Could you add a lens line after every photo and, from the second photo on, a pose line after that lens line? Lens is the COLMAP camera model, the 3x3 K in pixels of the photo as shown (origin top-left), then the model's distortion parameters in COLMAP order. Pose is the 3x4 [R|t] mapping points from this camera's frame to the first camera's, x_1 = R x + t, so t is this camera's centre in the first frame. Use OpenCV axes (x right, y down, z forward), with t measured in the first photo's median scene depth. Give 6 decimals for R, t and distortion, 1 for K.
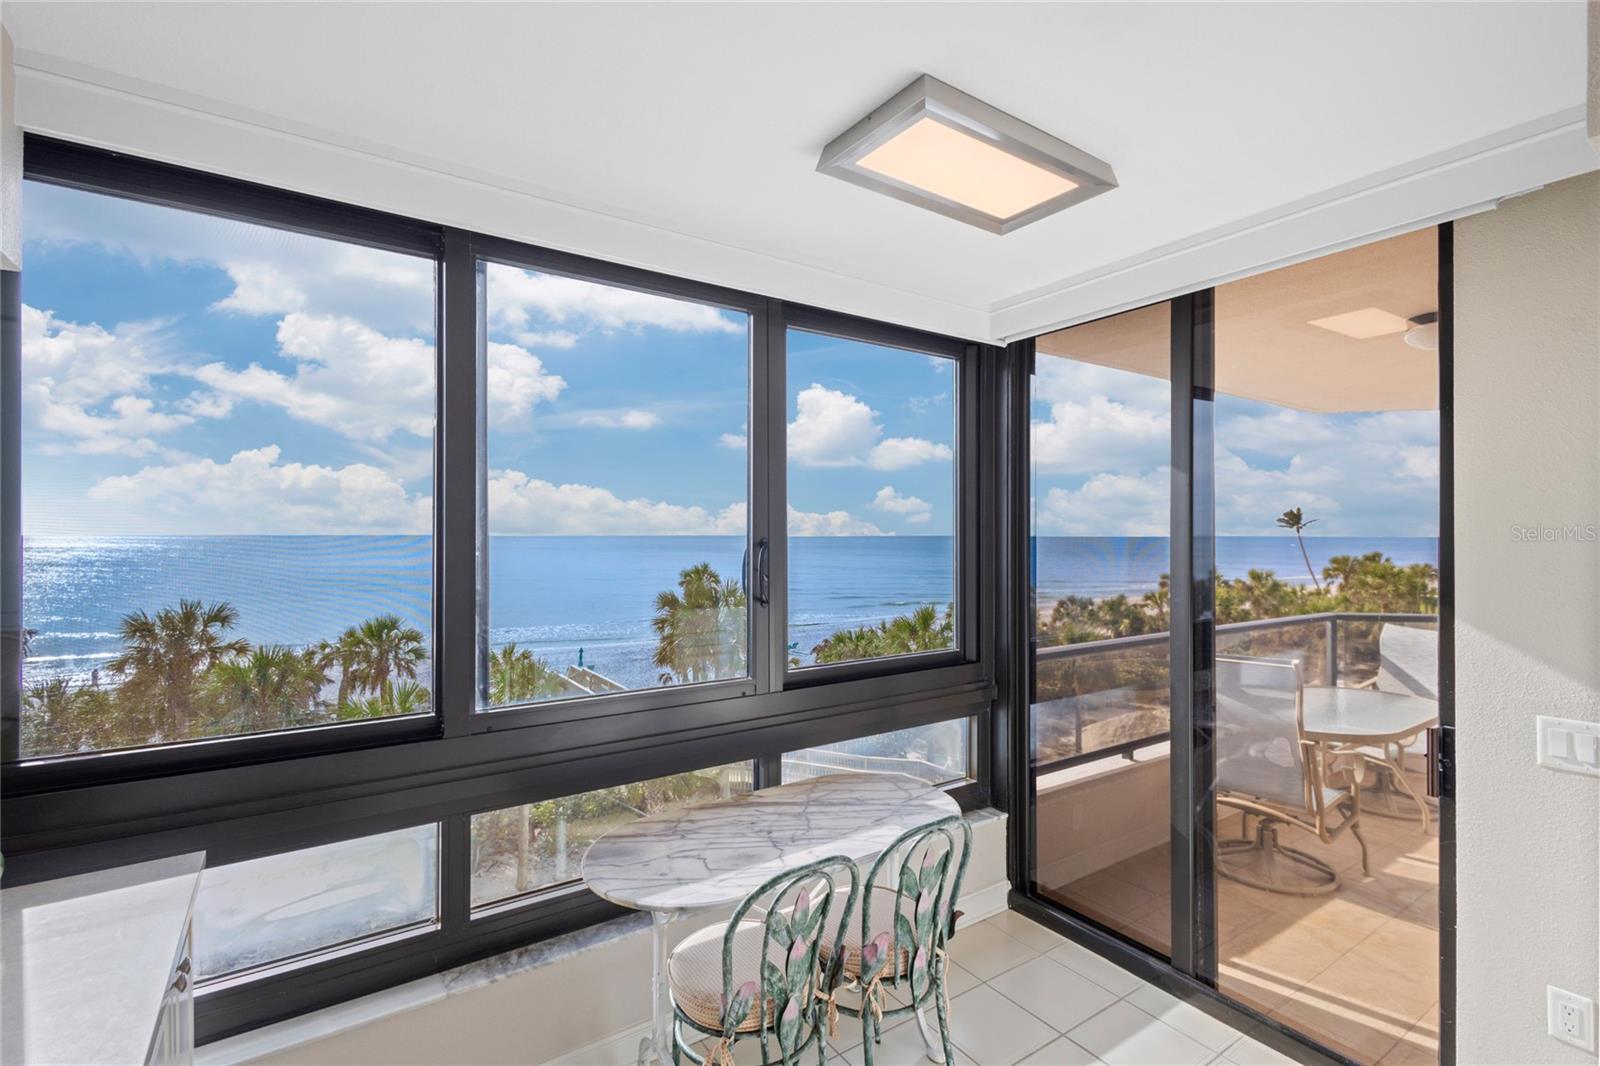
lens RADIAL K [[737.8, 0, 802.6], [0, 737.8, 532.4], [0, 0, 1]] dist [0.006056, -0.000195]
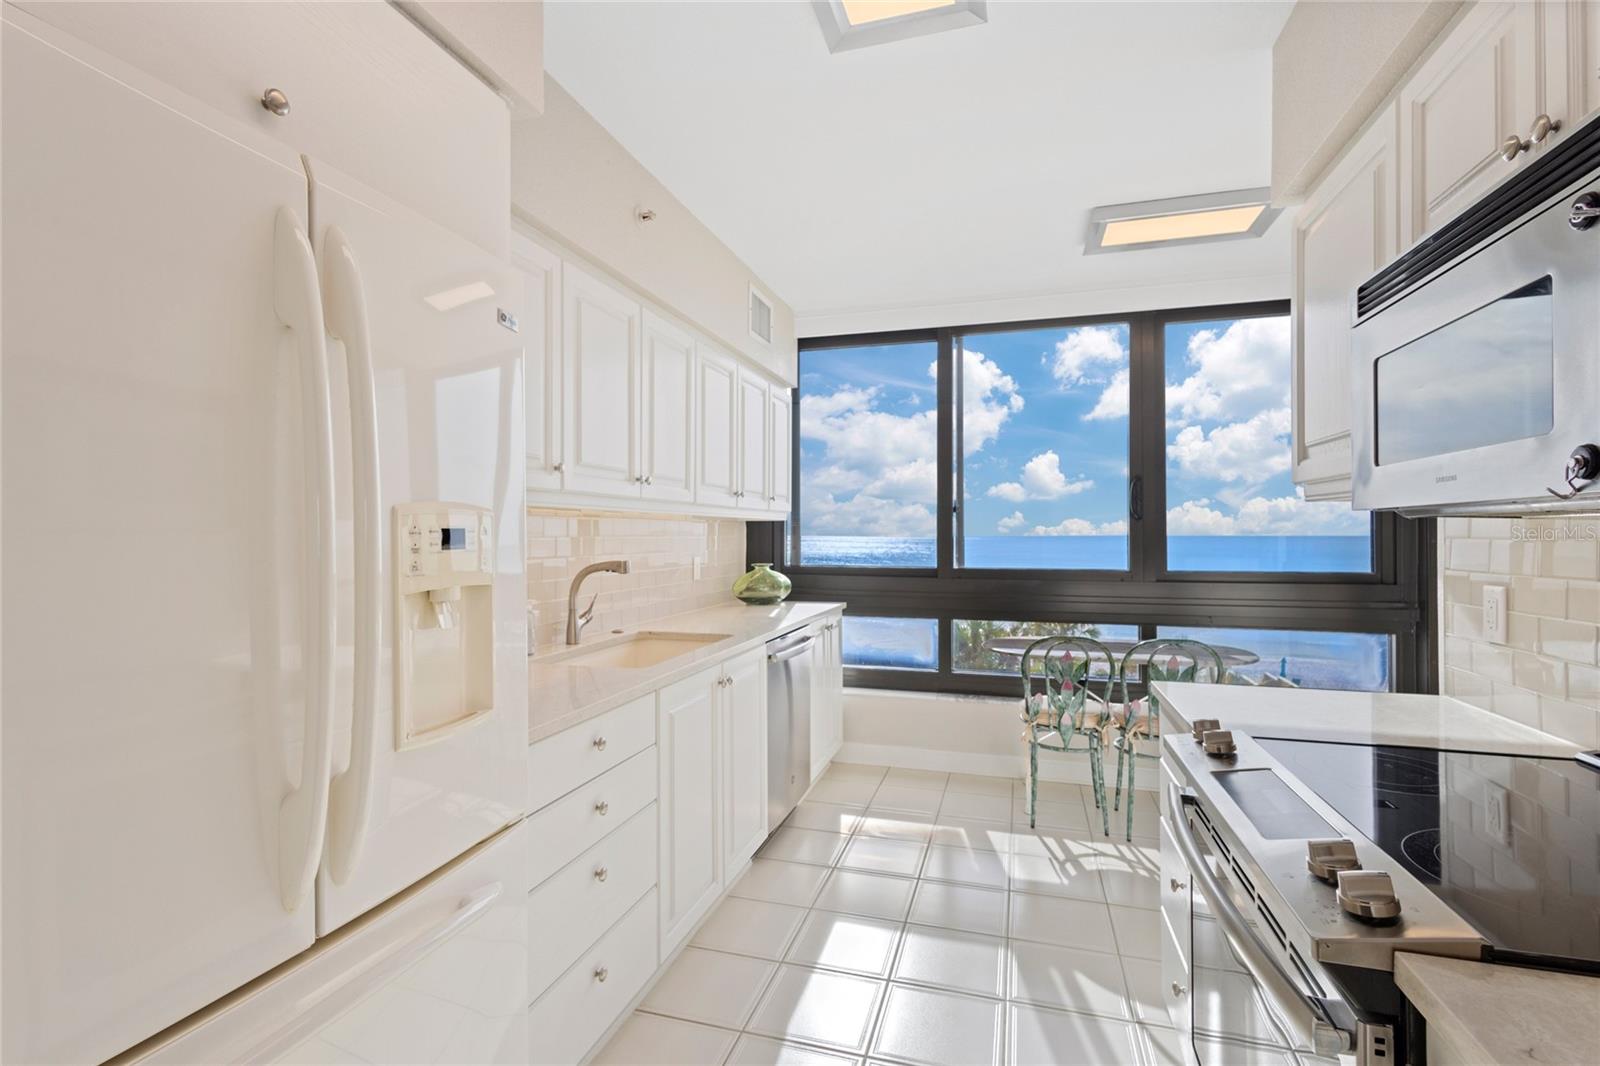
lens RADIAL K [[742.4, 0, 799.3], [0, 742.4, 536.3], [0, 0, 1]] dist [0.008665, -0.000399]
pose [[0.627075, -0.000890, -0.778959, 0.817266], [0.002850, 0.999995, 0.001152, 0.151624], [0.778954, -0.002943, 0.627074, -0.545388]]
